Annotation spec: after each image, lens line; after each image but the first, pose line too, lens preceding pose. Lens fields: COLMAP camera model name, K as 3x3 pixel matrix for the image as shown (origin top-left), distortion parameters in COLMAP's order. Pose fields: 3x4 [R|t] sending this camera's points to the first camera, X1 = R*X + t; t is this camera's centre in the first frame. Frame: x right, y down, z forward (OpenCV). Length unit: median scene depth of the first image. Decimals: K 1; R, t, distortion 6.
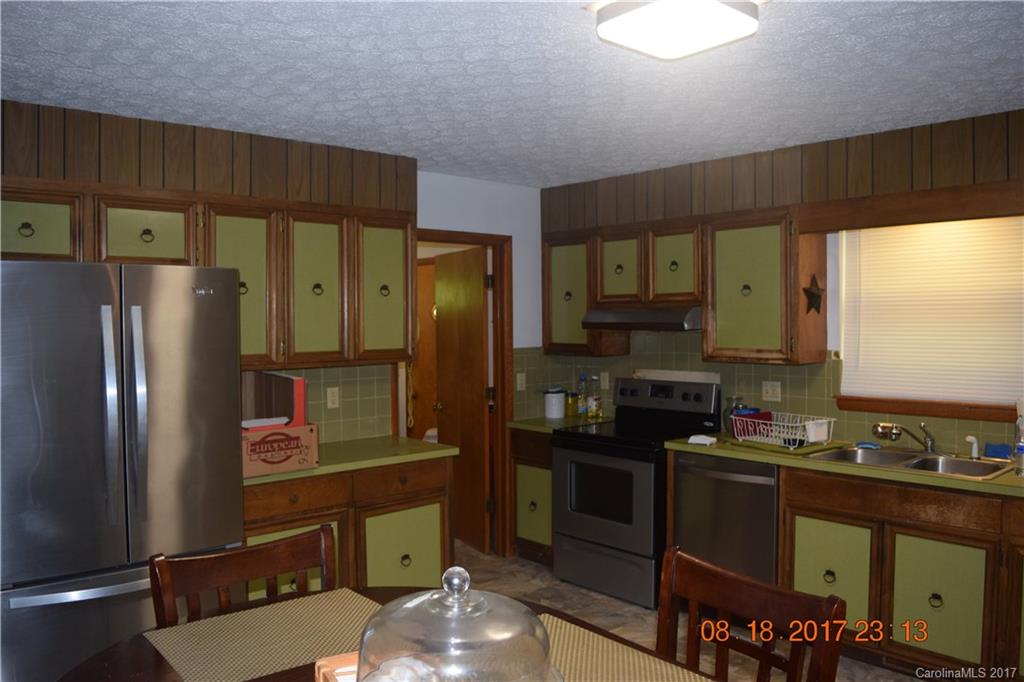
lens RADIAL K [[807.9, 0, 503.9], [0, 807.9, 337.6], [0, 0, 1]] dist [-0.096655, 0.023134]
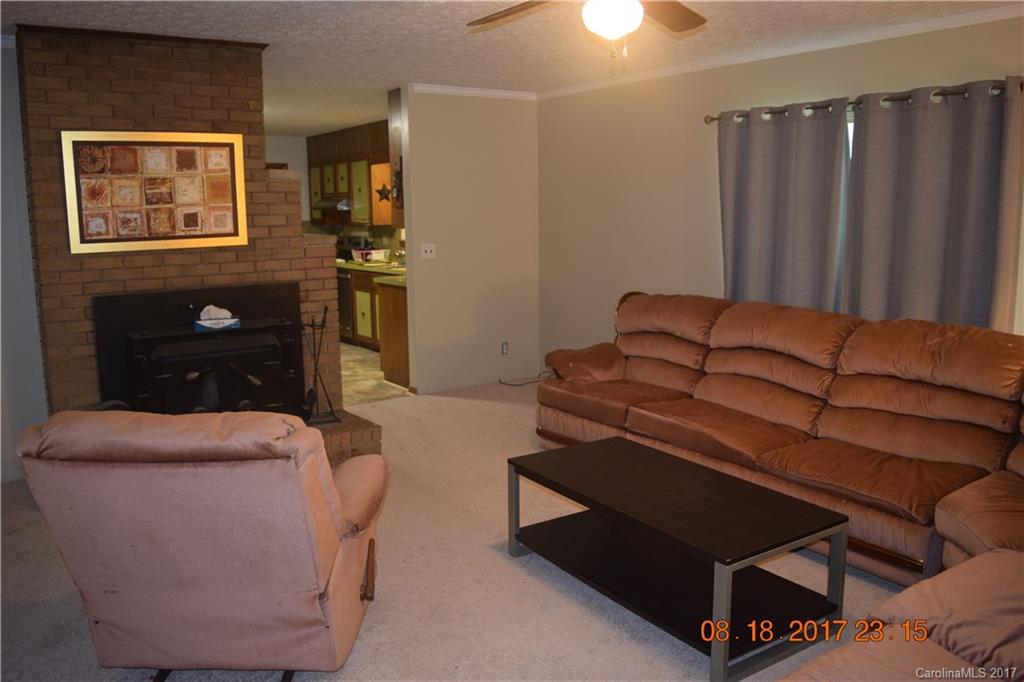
lens RADIAL K [[807.9, 0, 506.5], [0, 807.9, 340.6], [0, 0, 1]] dist [-0.096655, 0.023134]
pose [[0.993713, 0.010825, -0.111434, 0.961589], [0.004660, 0.990453, 0.137776, 0.043726], [0.111862, -0.137429, 0.984175, -1.141398]]
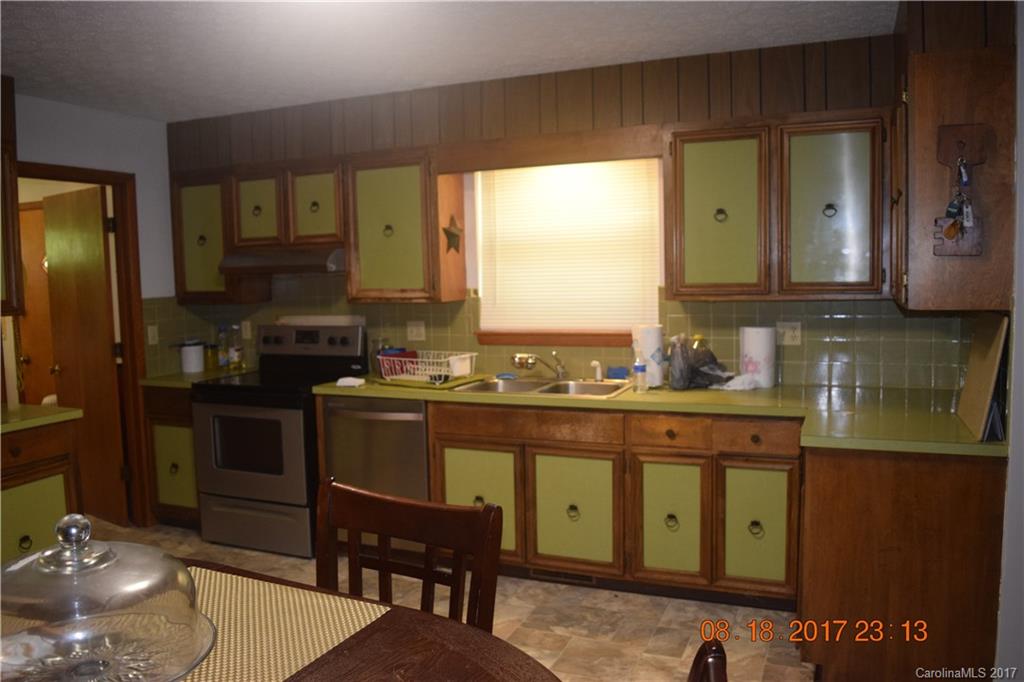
lens RADIAL K [[807.9, 0, 510.1], [0, 807.9, 336.2], [0, 0, 1]] dist [-0.096655, 0.023134]
pose [[0.902655, -0.050686, 0.427370, 0.003504], [0.028221, 0.997874, 0.058740, 0.018360], [-0.429439, -0.040961, 0.902167, 0.021909]]
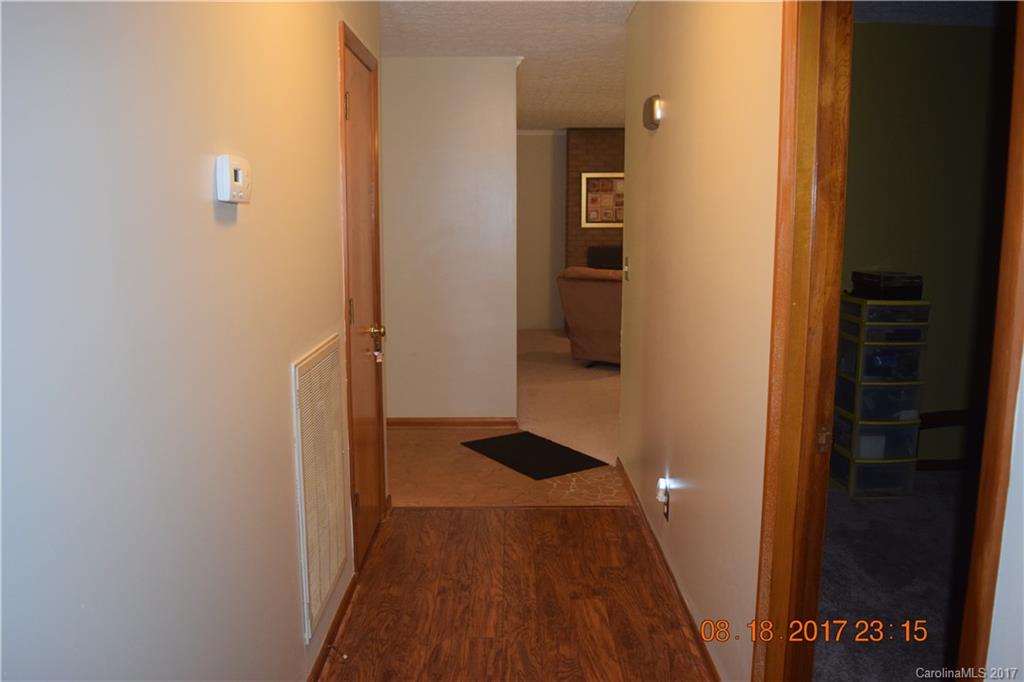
lens RADIAL K [[807.9, 0, 510.9], [0, 807.9, 340.4], [0, 0, 1]] dist [-0.096655, 0.023134]
pose [[0.750066, 0.102643, -0.653349, 3.258768], [-0.021669, 0.991167, 0.130838, 0.199487], [0.661008, -0.083980, 0.745665, -4.131069]]
